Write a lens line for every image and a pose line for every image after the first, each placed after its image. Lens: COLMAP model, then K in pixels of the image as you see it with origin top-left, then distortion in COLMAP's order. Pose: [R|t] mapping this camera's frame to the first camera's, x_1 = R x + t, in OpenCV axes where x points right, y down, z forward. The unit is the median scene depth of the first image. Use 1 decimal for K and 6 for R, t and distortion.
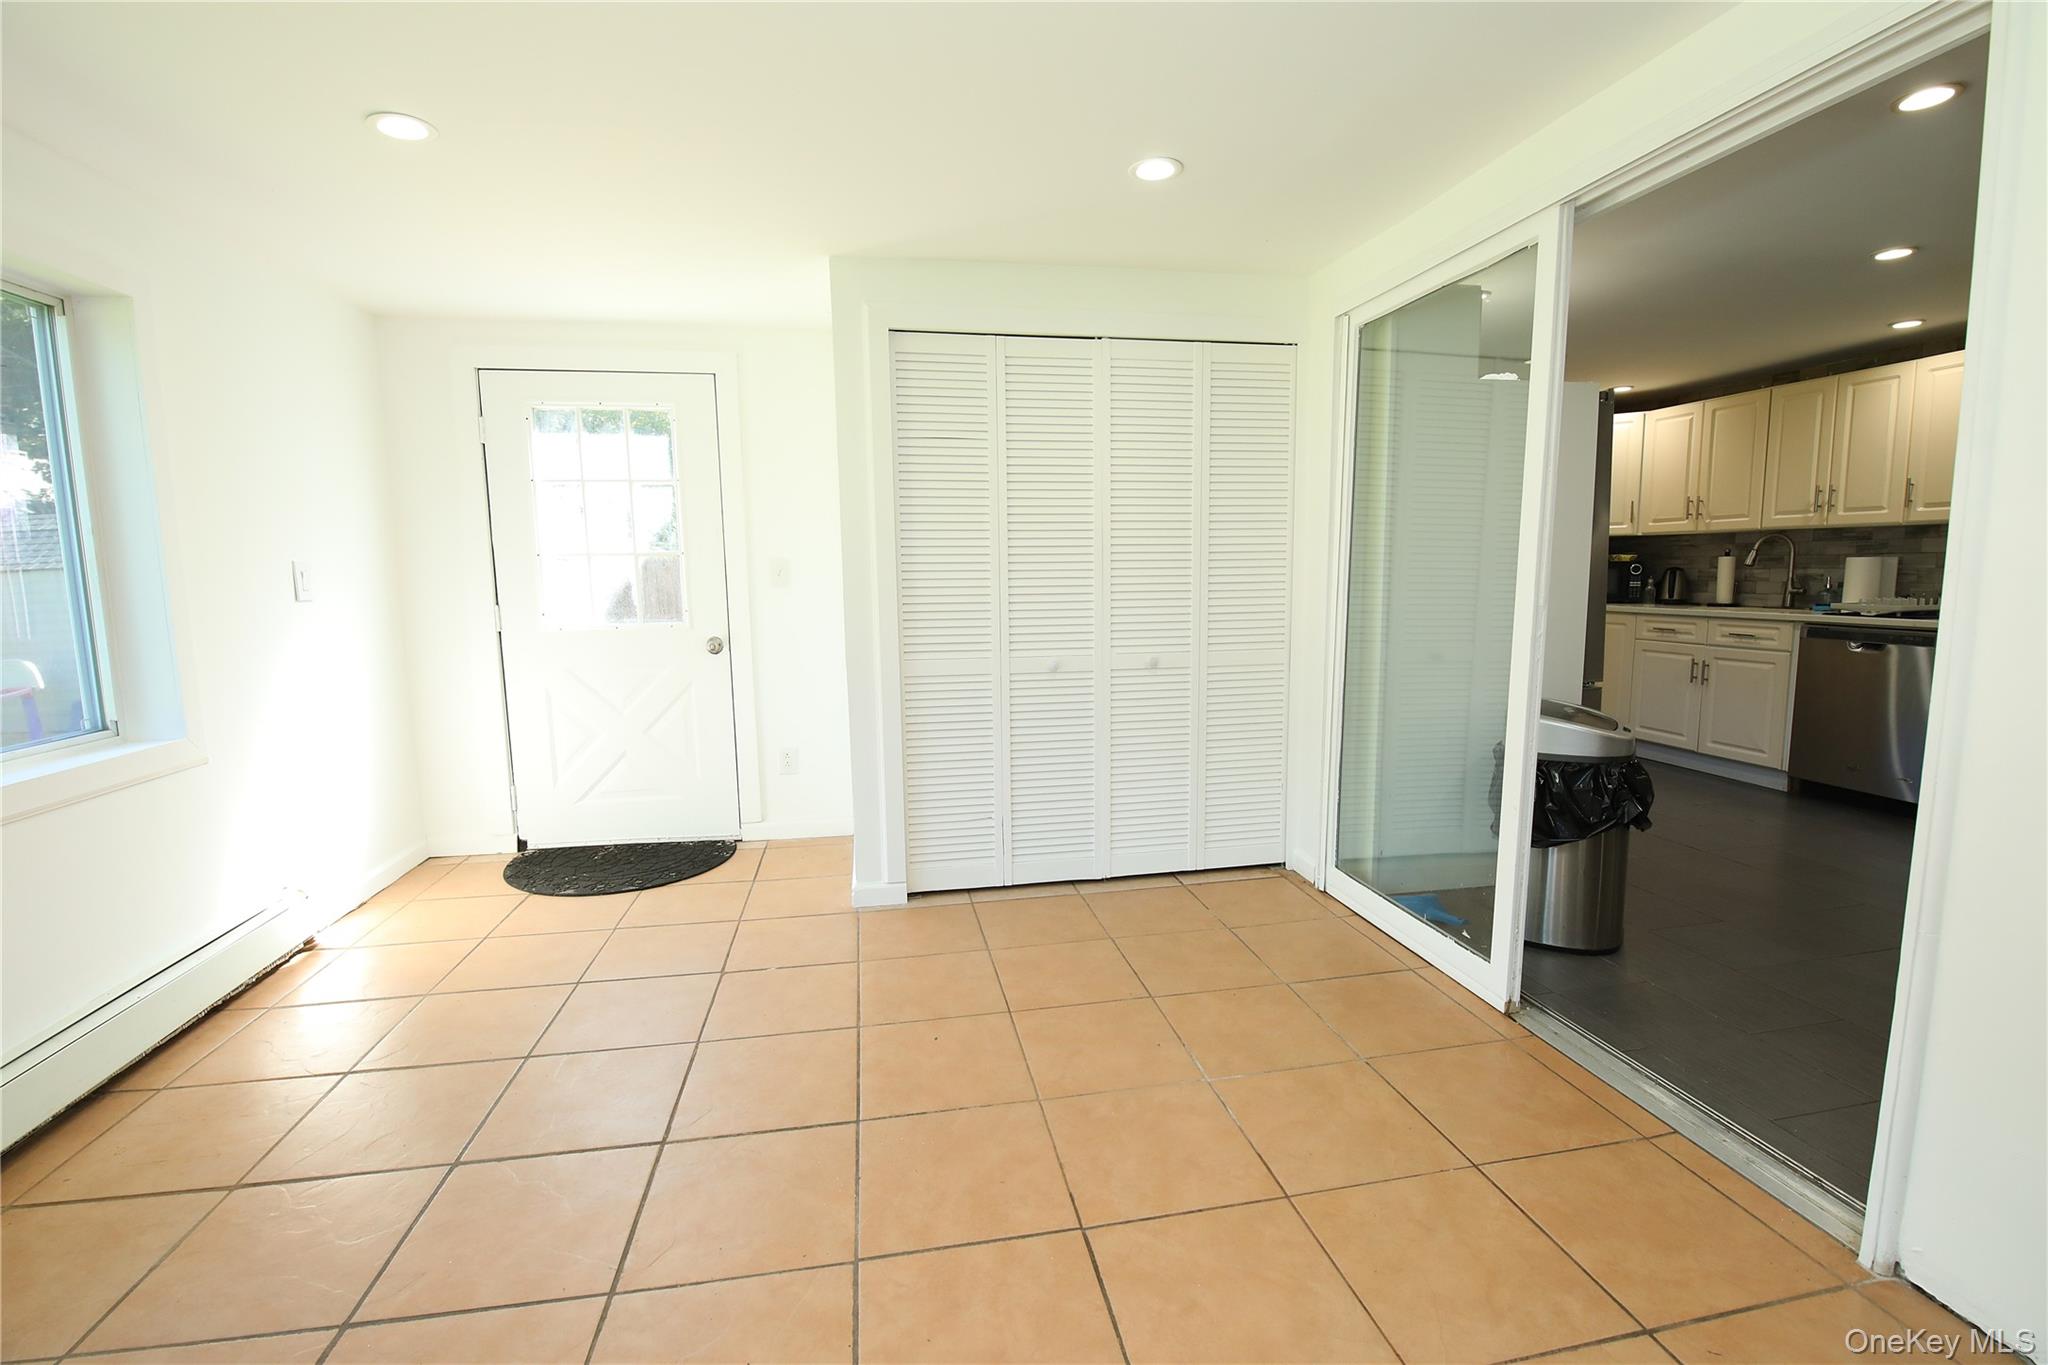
lens RADIAL K [[884.5, 0, 1029.5], [0, 884.5, 681.3], [0, 0, 1]] dist [-0.002272, -0.009400]
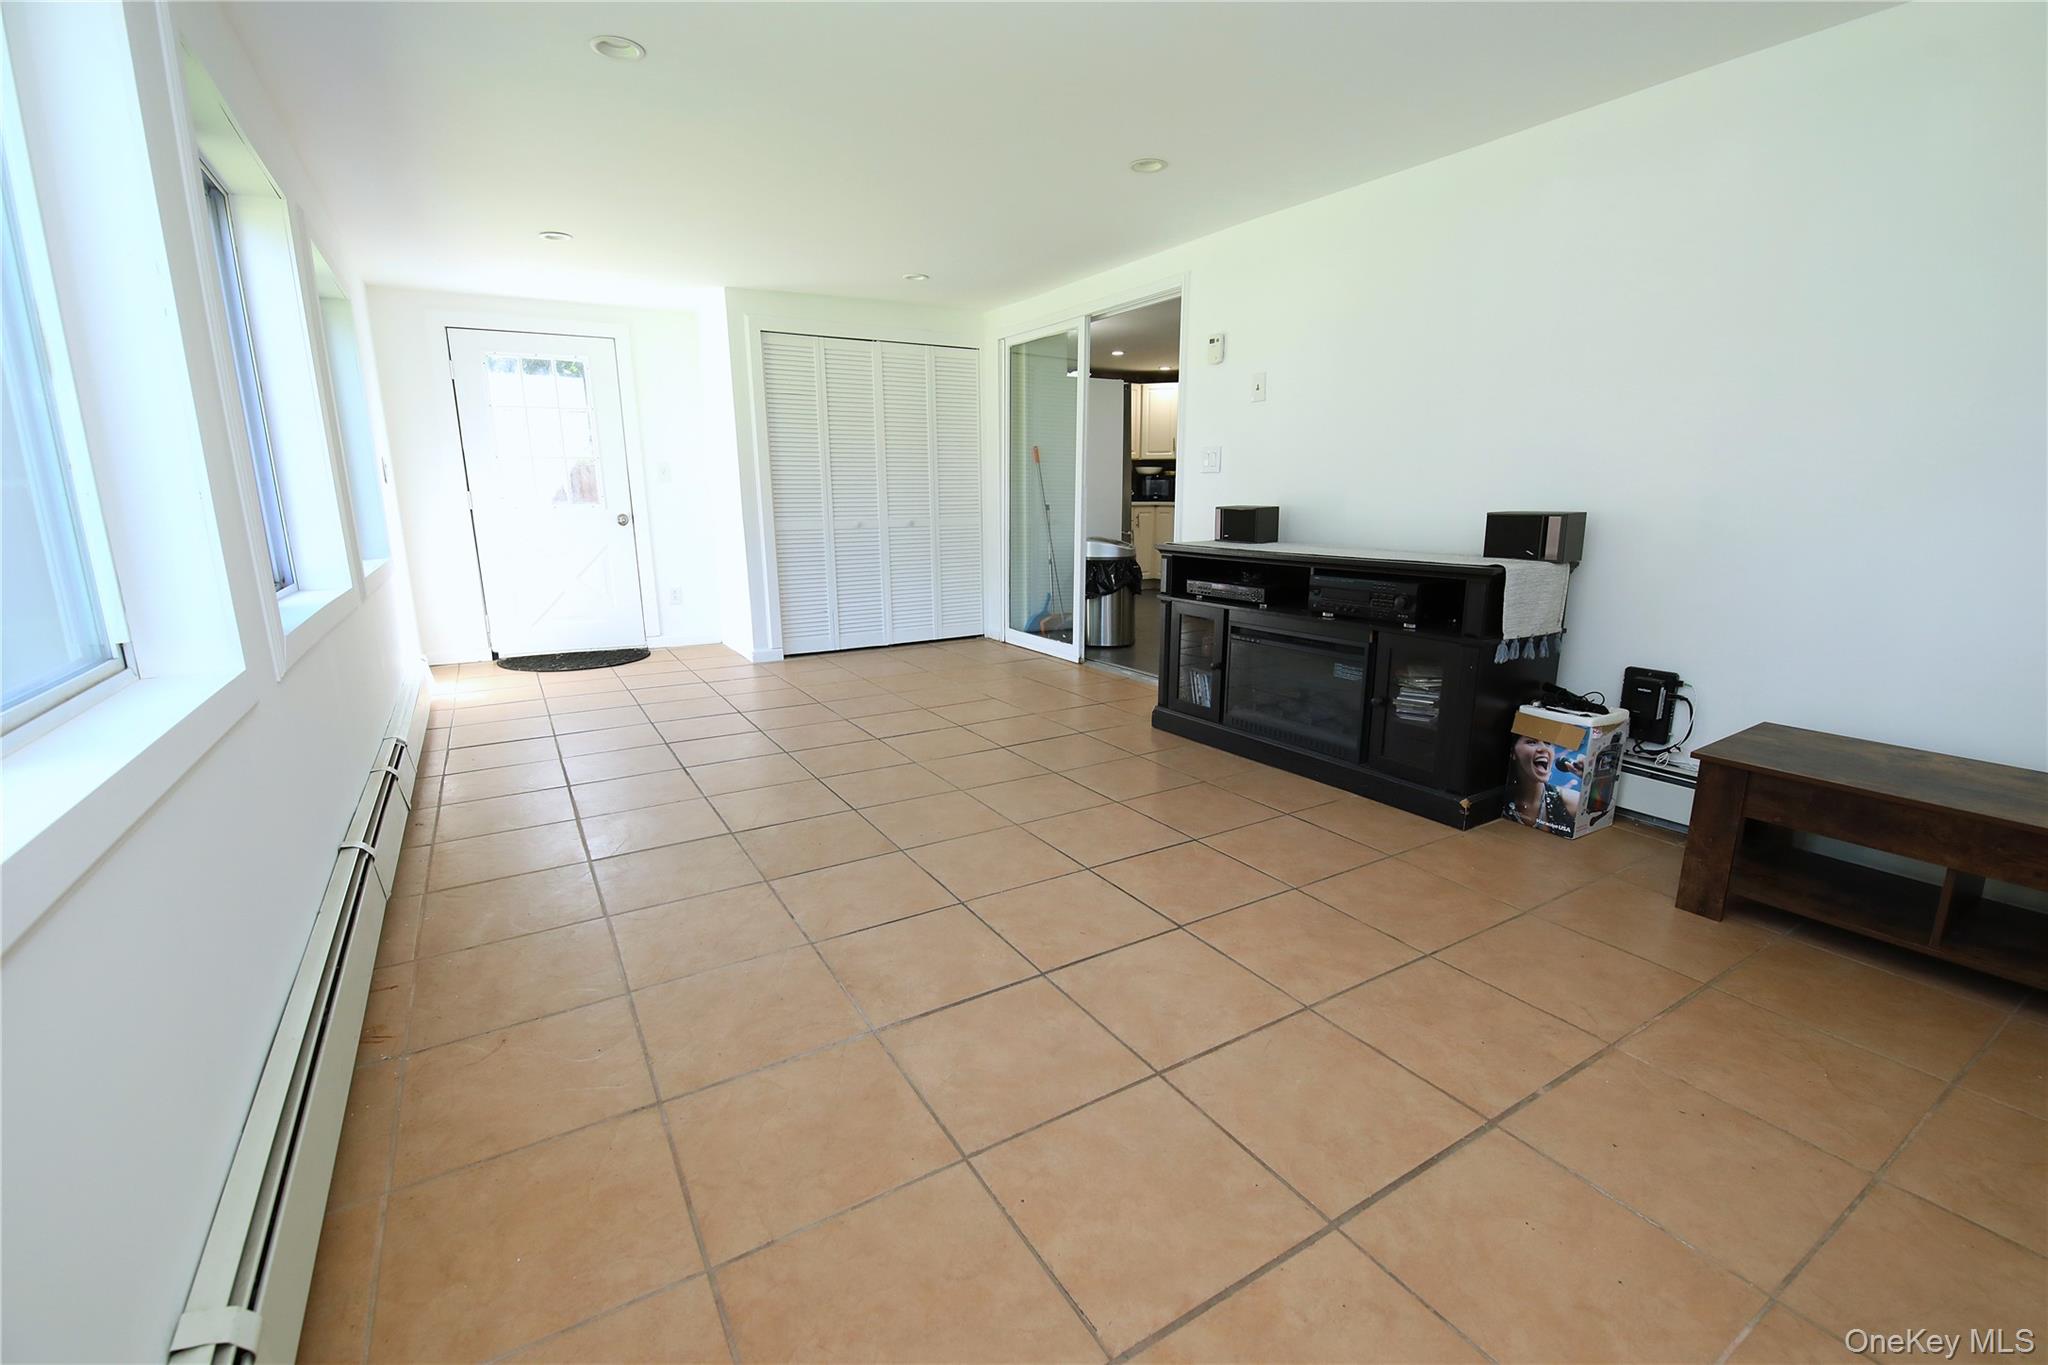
lens RADIAL K [[879.5, 0, 1025.0], [0, 879.5, 693.4], [0, 0, 1]] dist [0.001142, -0.008824]
pose [[0.937618, -0.073524, 0.339805, -0.280276], [0.036115, 0.992693, 0.115139, 0.125739], [-0.345787, -0.095684, 0.933422, -0.807580]]
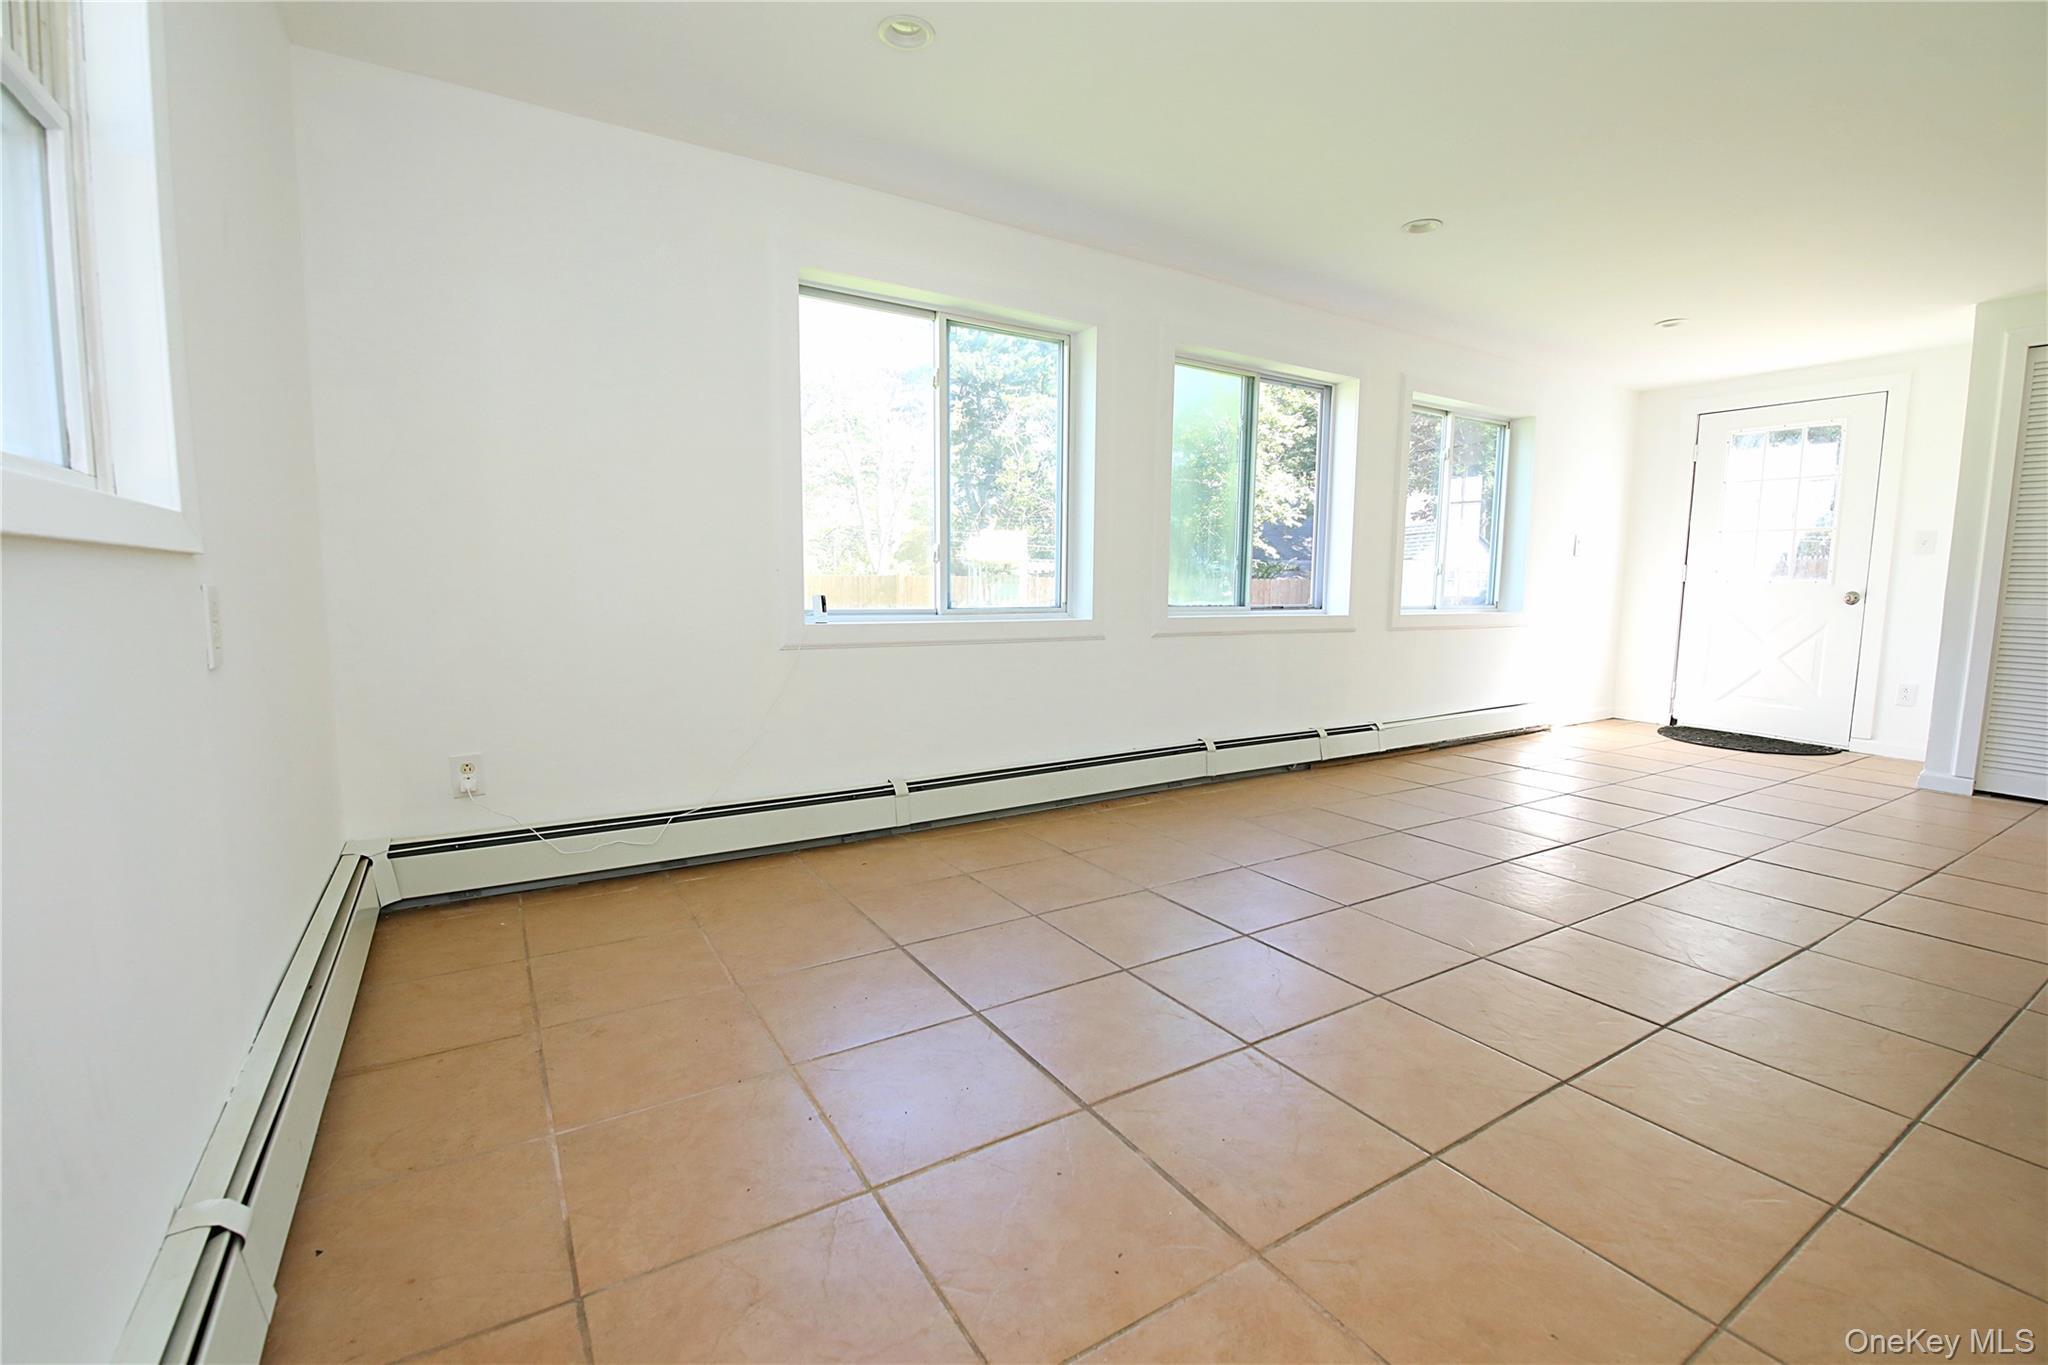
lens RADIAL K [[884.5, 0, 1029.5], [0, 884.5, 681.3], [0, 0, 1]] dist [-0.002272, -0.009400]
pose [[0.370493, 0.126876, -0.920129, 0.472325], [-0.127386, 0.988207, 0.084971, 0.147793], [0.920059, 0.085730, 0.382286, -0.714874]]
